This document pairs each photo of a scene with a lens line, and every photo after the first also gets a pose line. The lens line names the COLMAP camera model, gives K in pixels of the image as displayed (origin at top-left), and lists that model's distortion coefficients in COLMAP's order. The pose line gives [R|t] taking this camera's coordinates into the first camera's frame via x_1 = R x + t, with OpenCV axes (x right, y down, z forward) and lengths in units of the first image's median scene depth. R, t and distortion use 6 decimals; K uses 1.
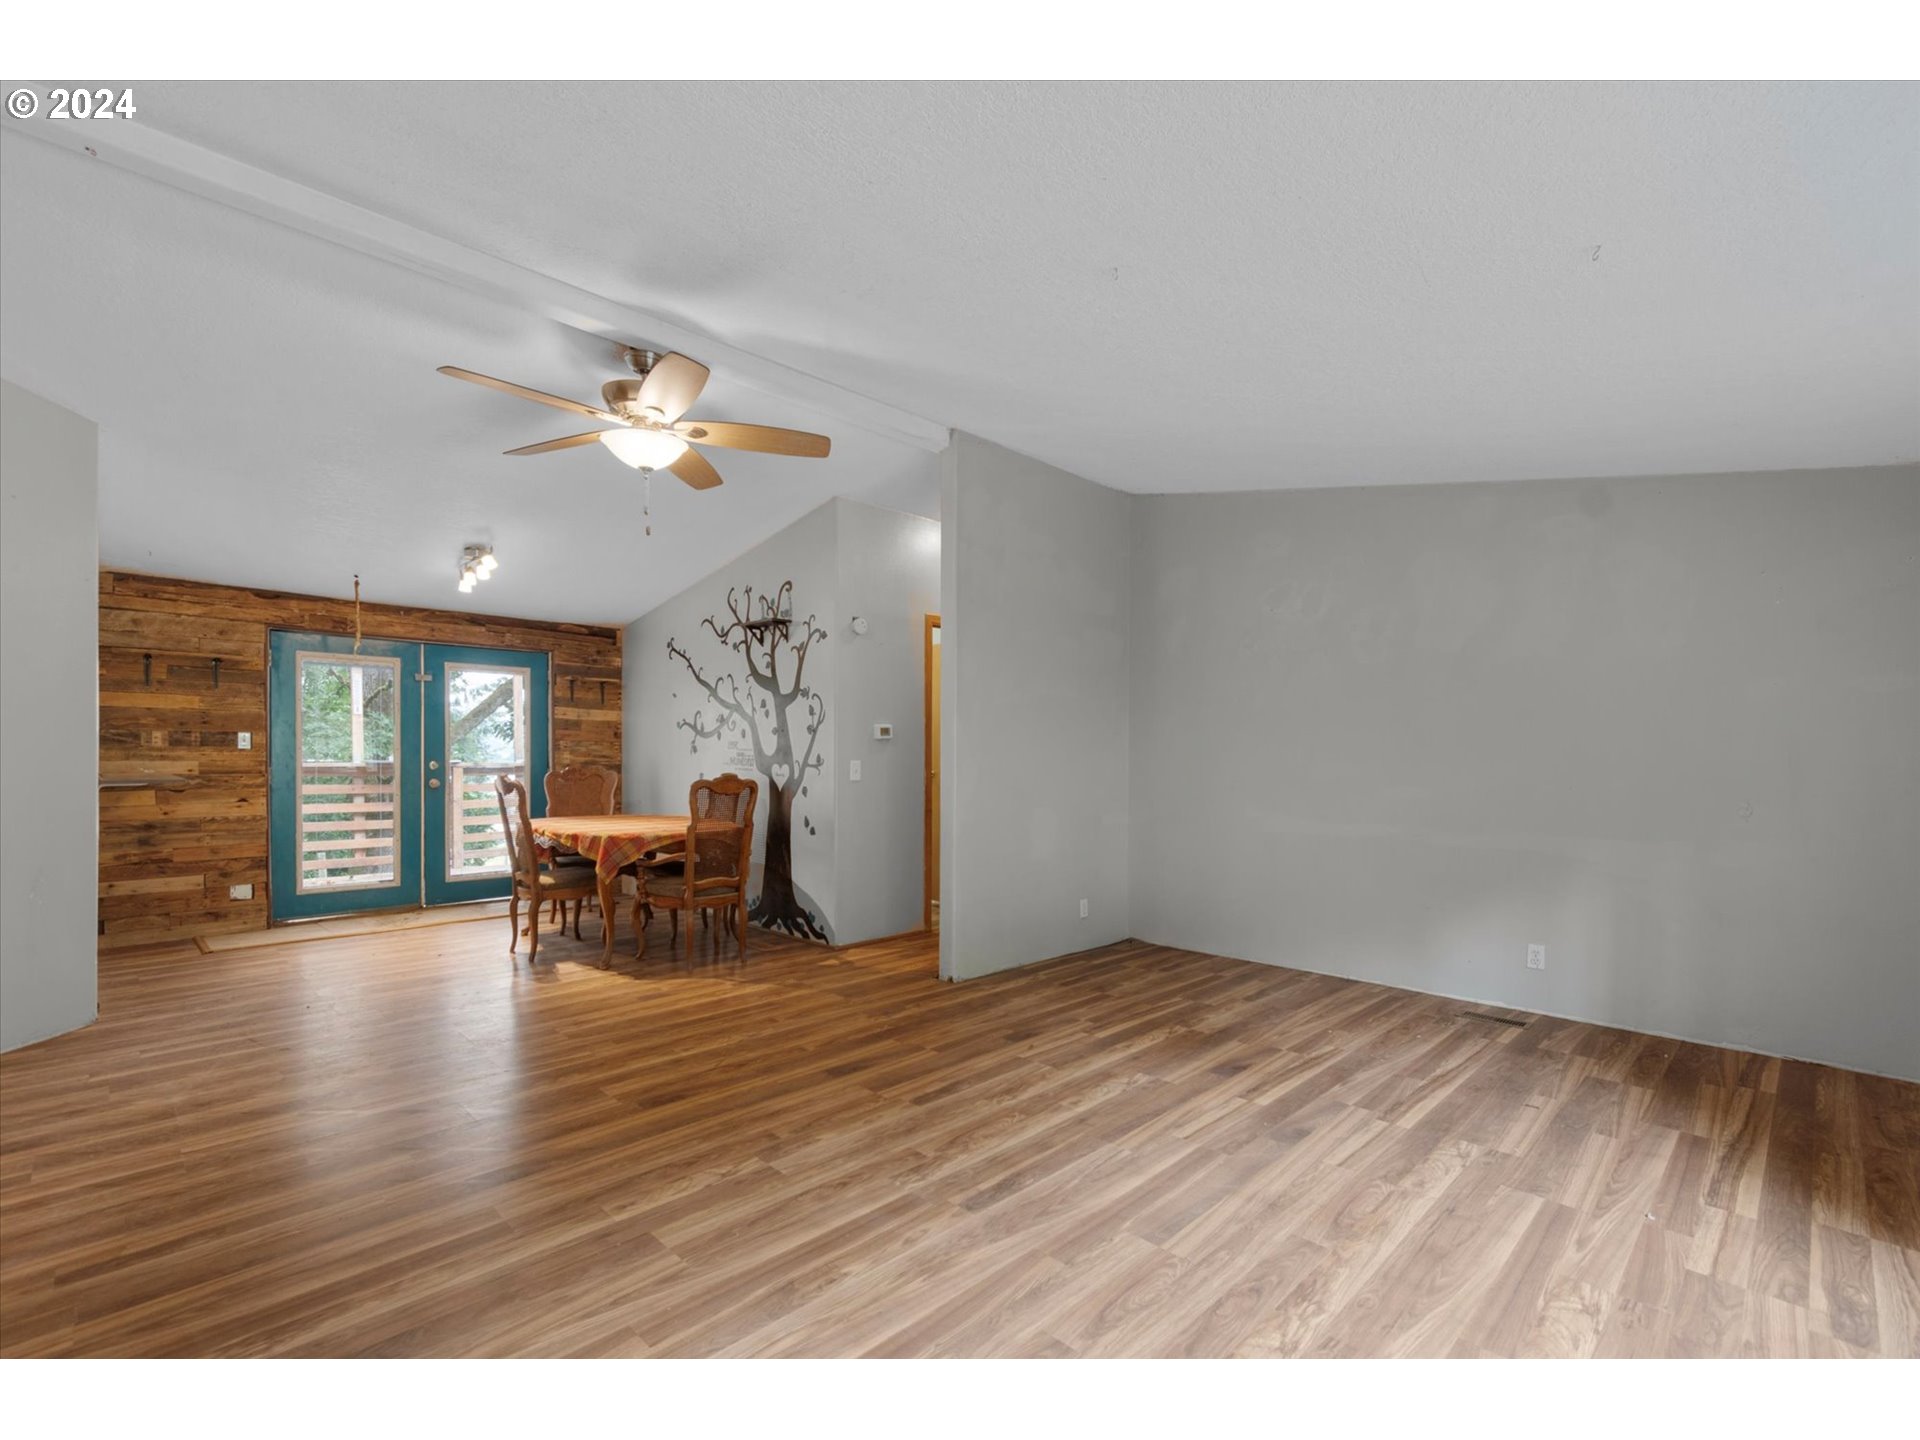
lens RADIAL K [[856.6, 0, 965.0], [0, 856.6, 739.3], [0, 0, 1]] dist [0.003890, 0.000108]
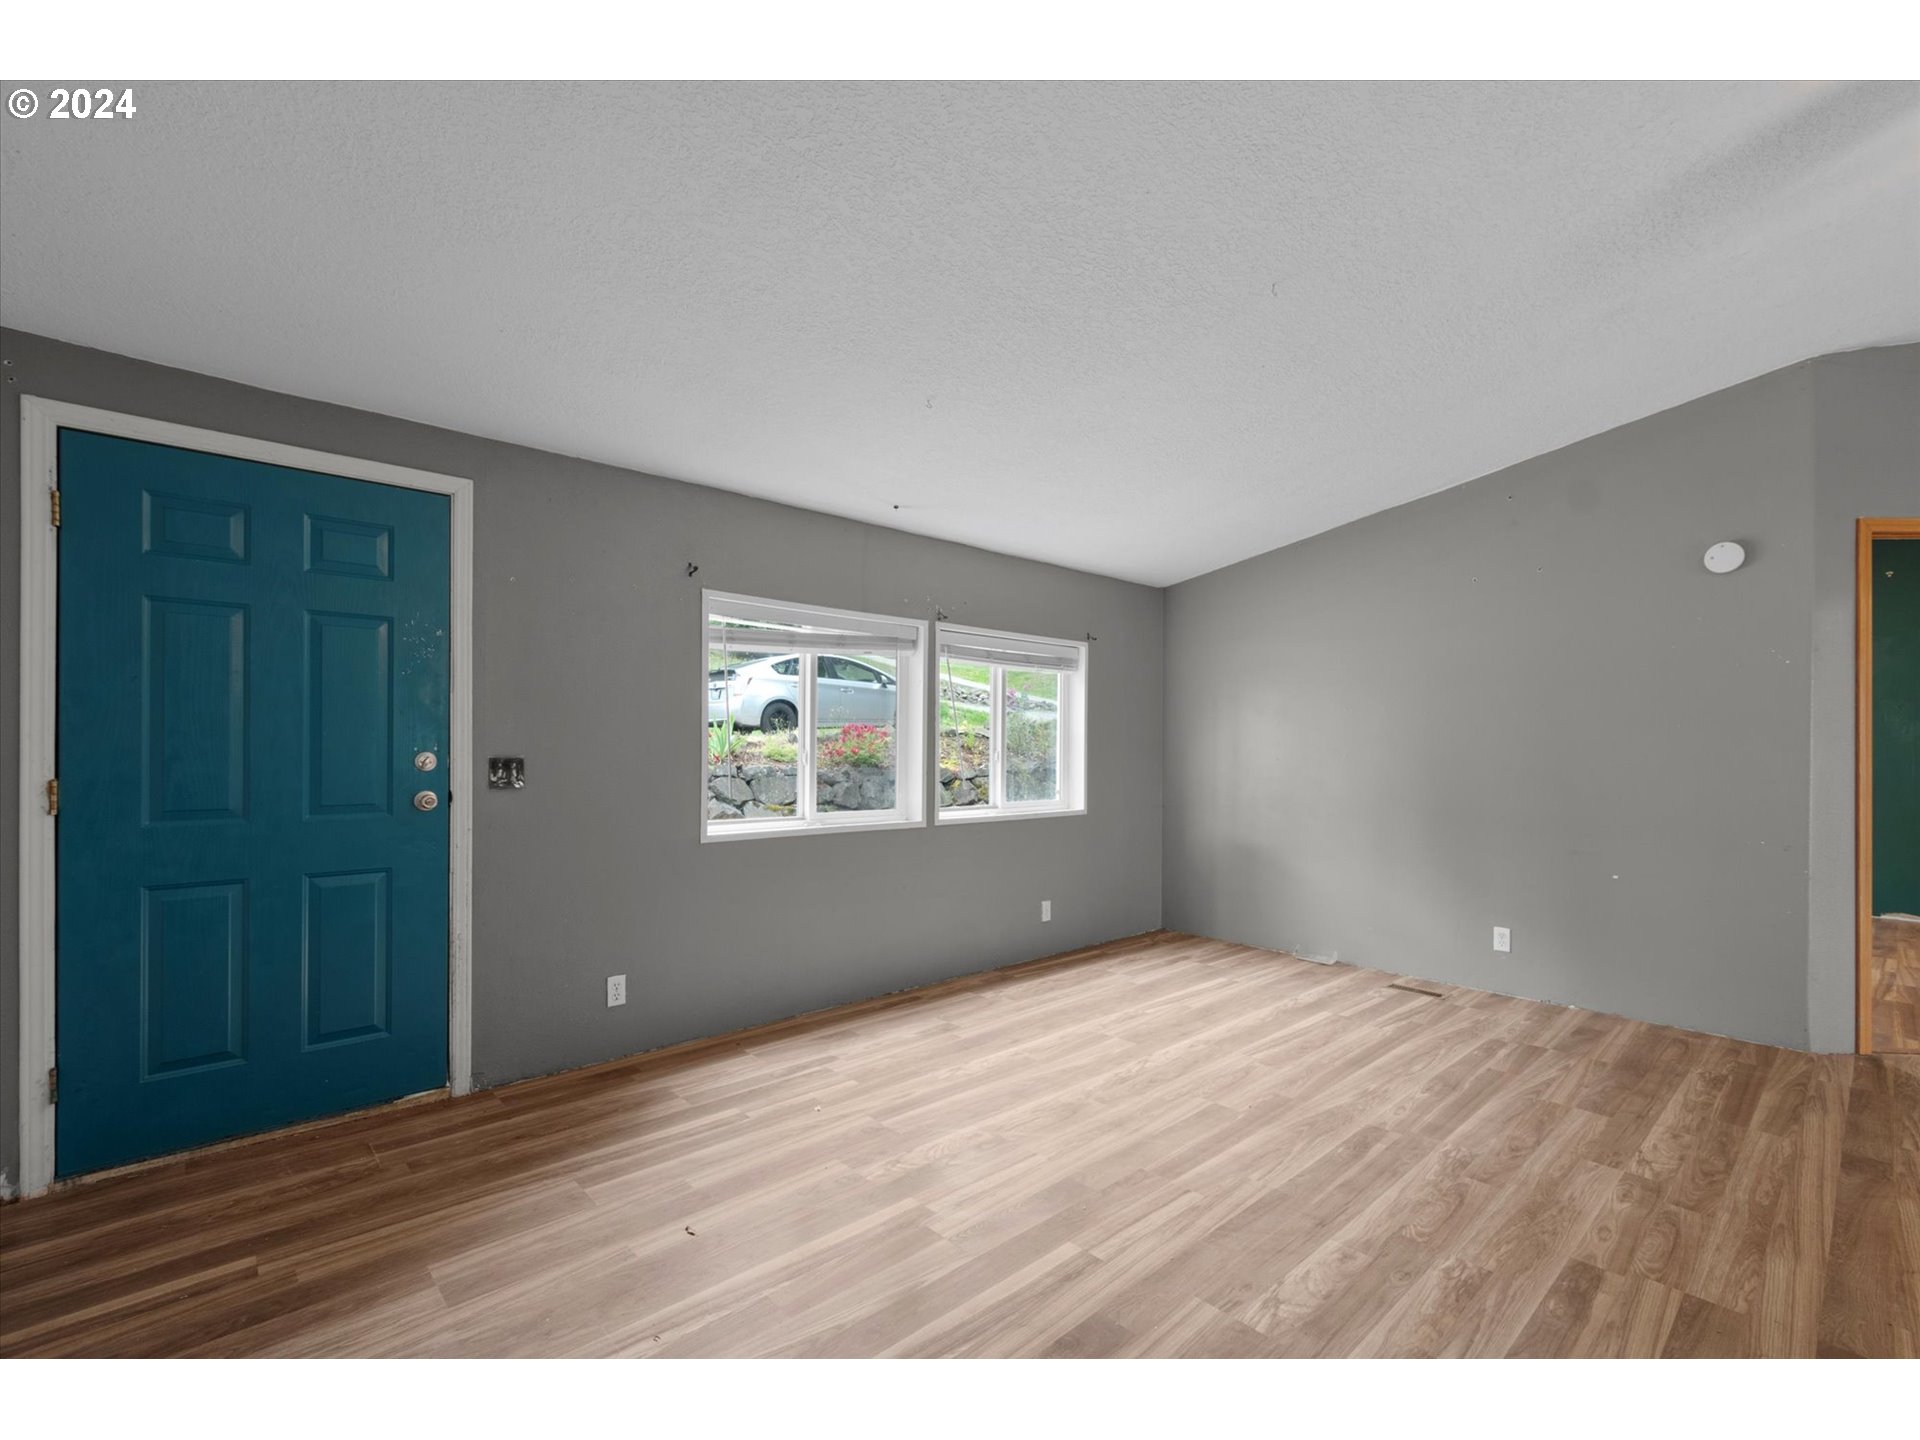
lens RADIAL K [[856.6, 0, 965.0], [0, 856.6, 739.3], [0, 0, 1]] dist [0.003890, 0.000108]
pose [[-0.998962, -0.014886, 0.043057, 0.465265], [-0.016079, 0.999493, -0.027483, 0.042110], [-0.042626, -0.028147, -0.998695, 1.946026]]
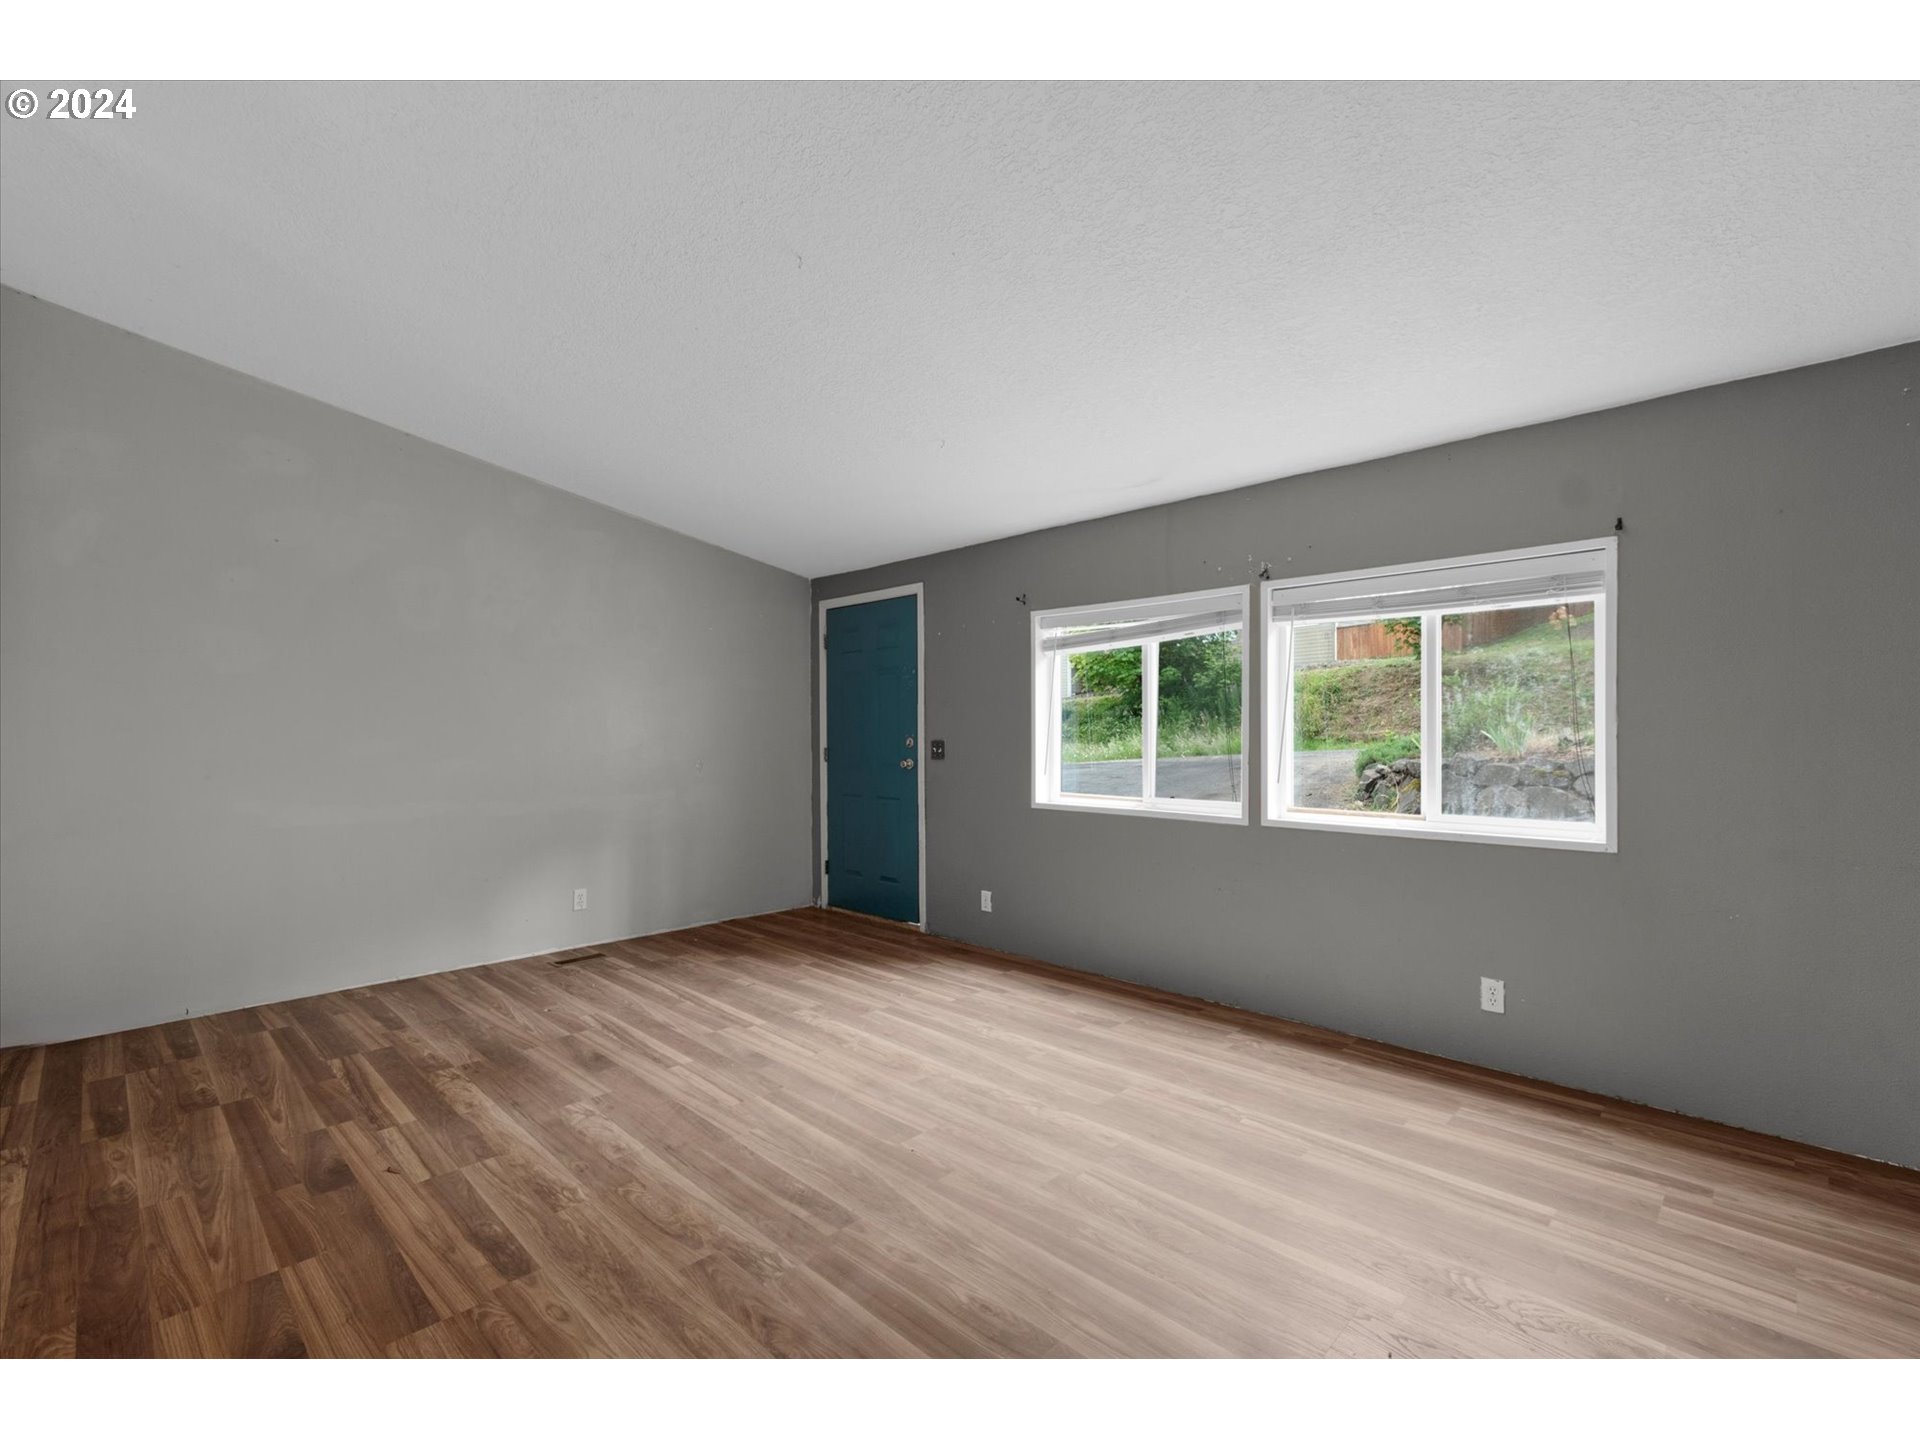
lens RADIAL K [[851.7, 0, 960.0], [0, 851.7, 720.0], [0, 0, 1]] dist [0.001521, -0.000028]
pose [[-0.008534, 0.008005, 0.999932, -0.796015], [-0.018596, 0.999794, -0.008163, 0.013297], [-0.999791, -0.018664, -0.008383, 0.783511]]
